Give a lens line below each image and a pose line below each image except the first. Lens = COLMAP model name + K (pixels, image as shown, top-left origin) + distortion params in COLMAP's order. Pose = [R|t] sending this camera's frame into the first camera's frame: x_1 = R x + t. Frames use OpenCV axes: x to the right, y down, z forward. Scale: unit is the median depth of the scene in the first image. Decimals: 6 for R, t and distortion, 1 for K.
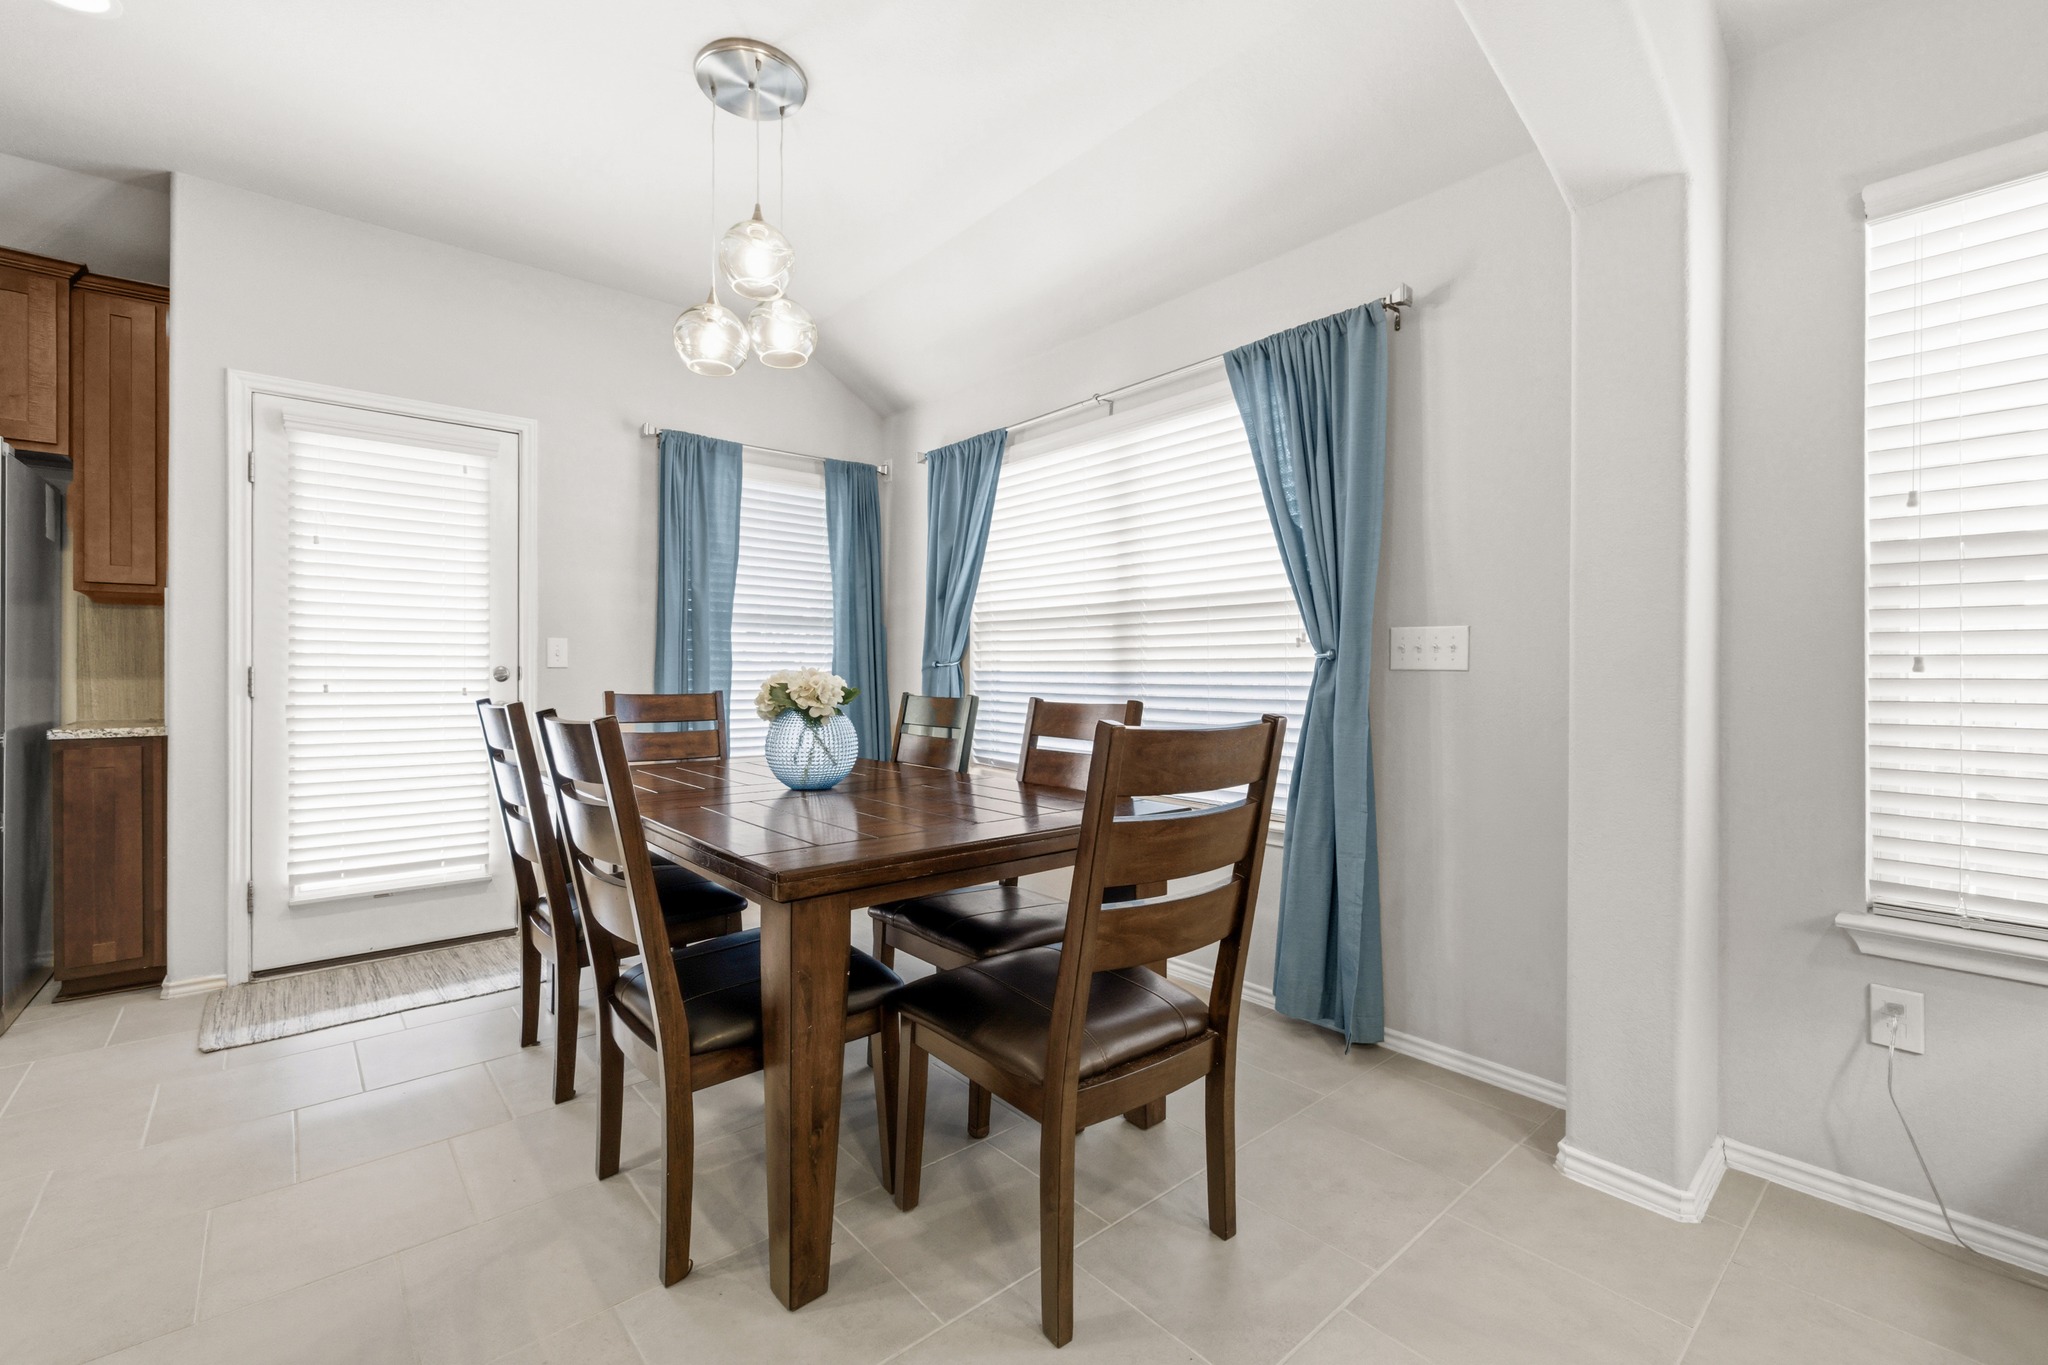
lens RADIAL K [[864.1, 0, 1016.0], [0, 864.1, 677.3], [0, 0, 1]] dist [0.002802, 0.000148]
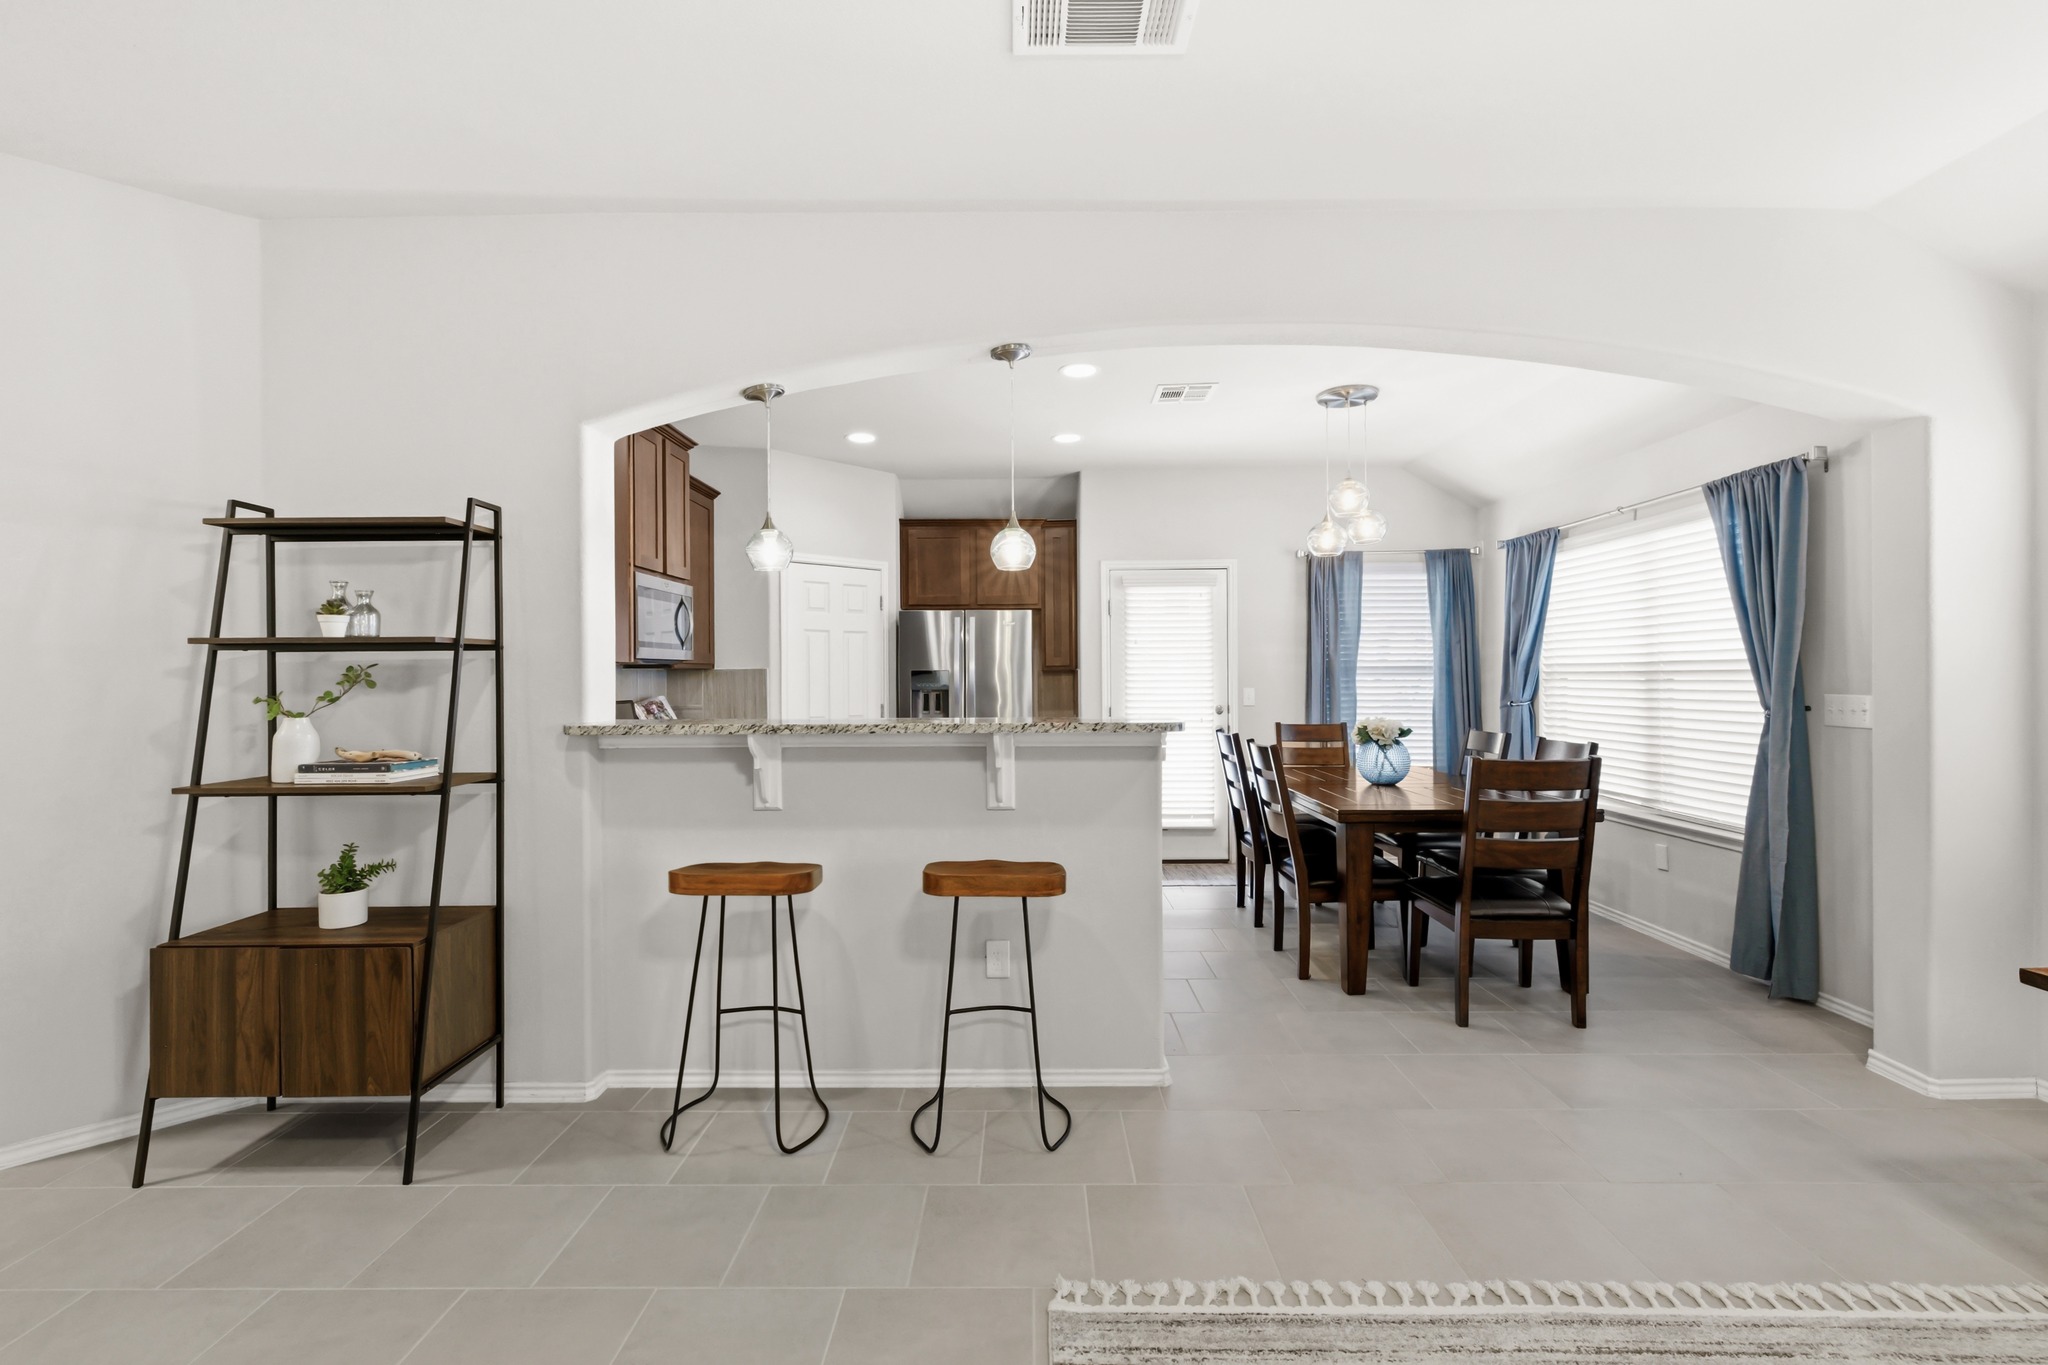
lens RADIAL K [[936.8, 0, 1024.2], [0, 936.8, 669.4], [0, 0, 1]] dist [0.003039, 0.000434]
pose [[0.757844, -0.014166, -0.652282, 0.396502], [0.006118, 0.999875, -0.014607, -0.072293], [0.652407, 0.007079, 0.757836, -0.808340]]
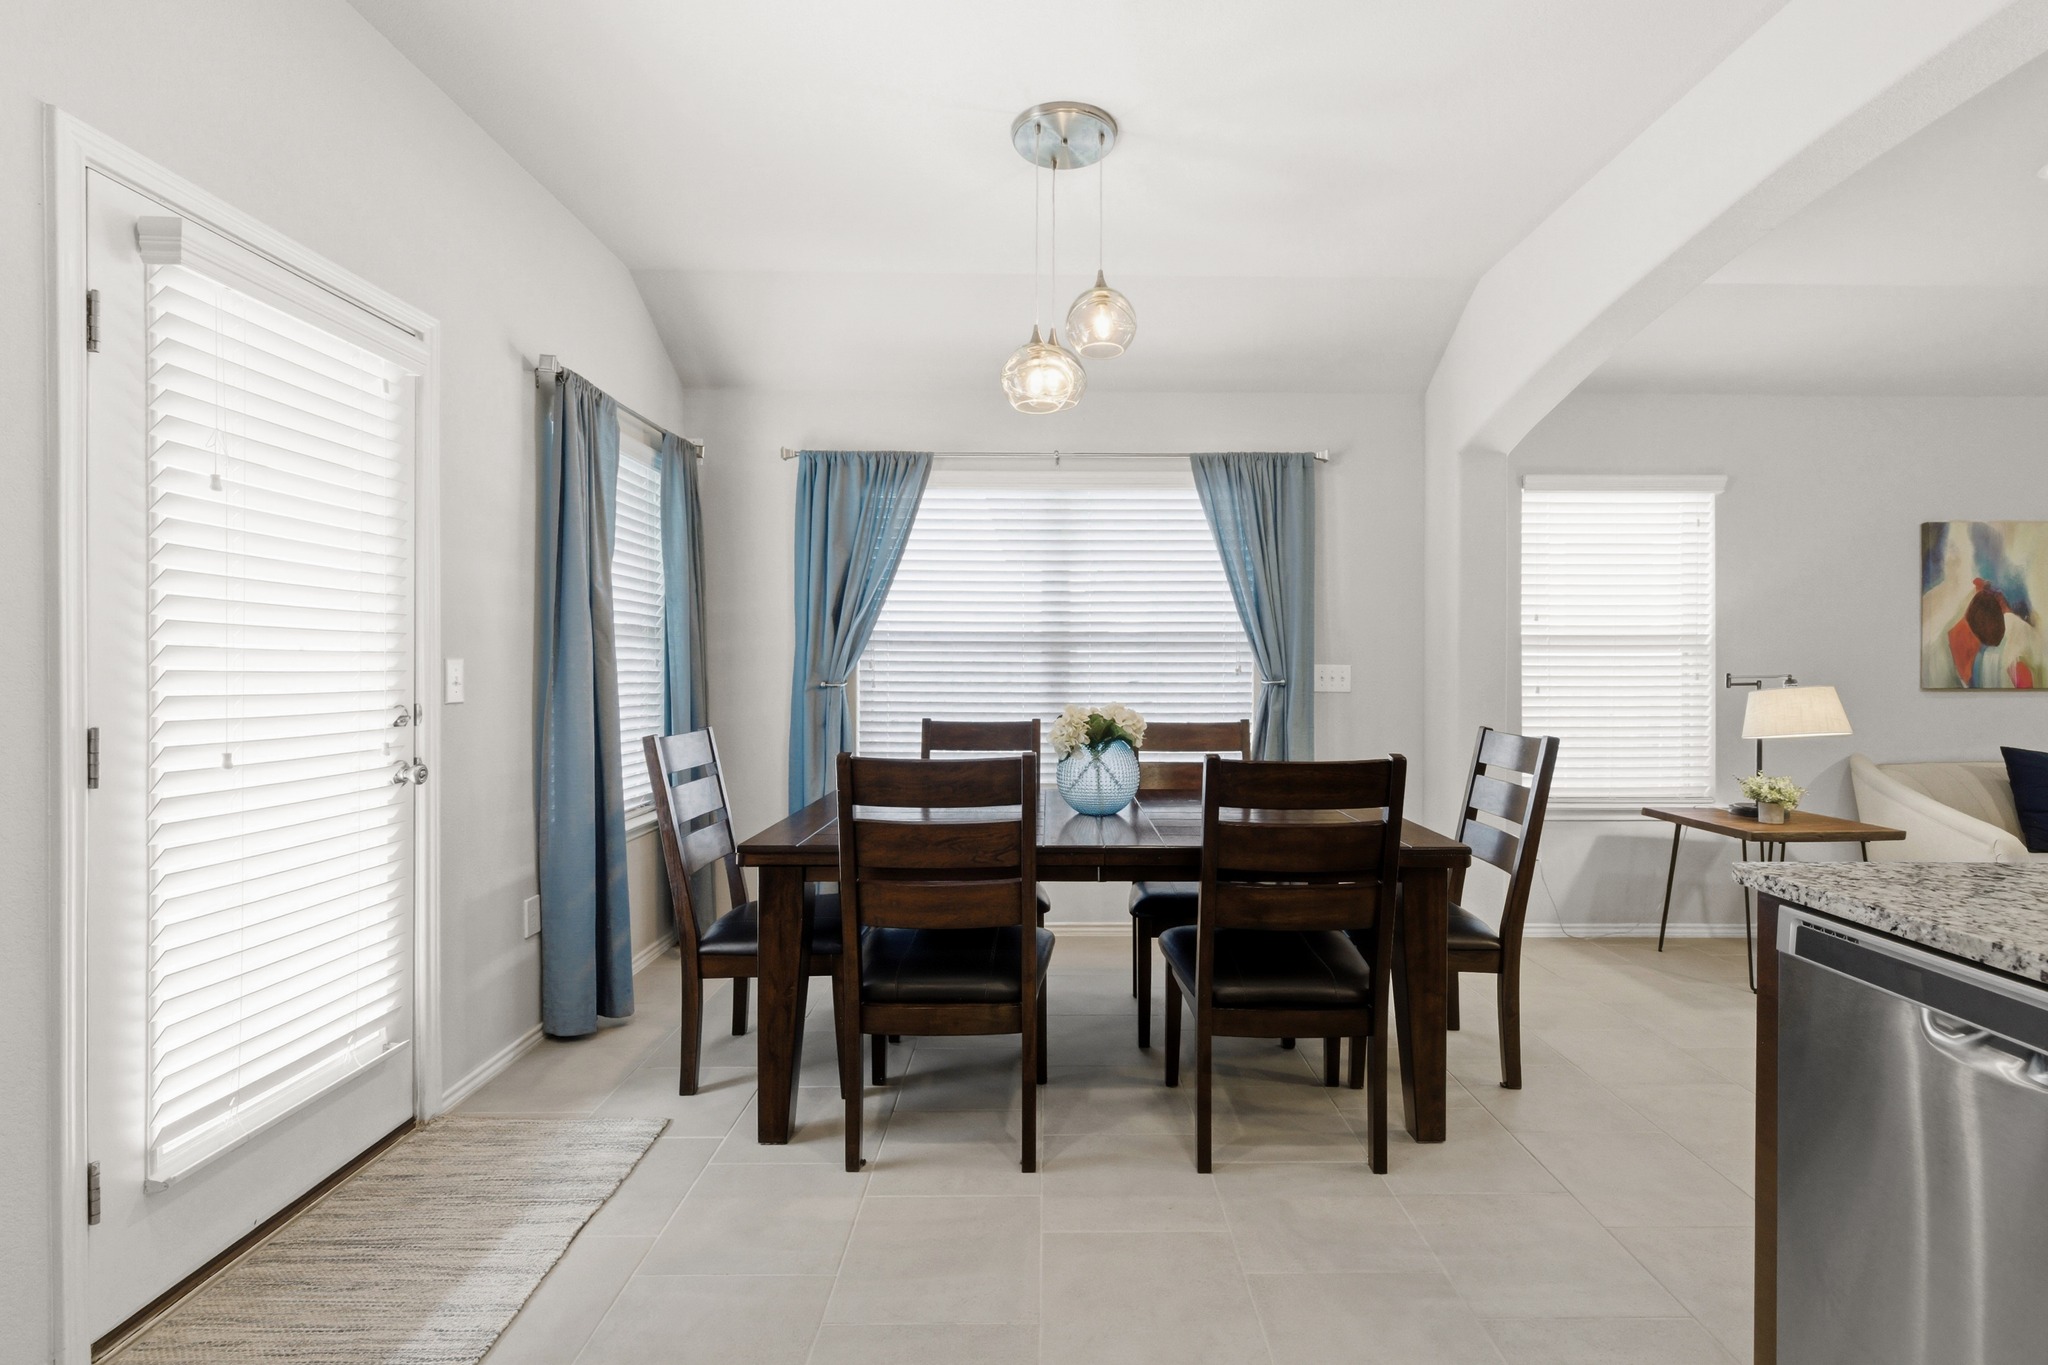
lens RADIAL K [[916.2, 0, 1056.7], [0, 916.2, 678.3], [0, 0, 1]] dist [0.001956, 0.000311]
pose [[0.640520, -0.010246, 0.767873, -0.979479], [0.003022, 0.999937, 0.010823, -0.046271], [-0.767935, -0.004612, 0.640511, 0.259098]]
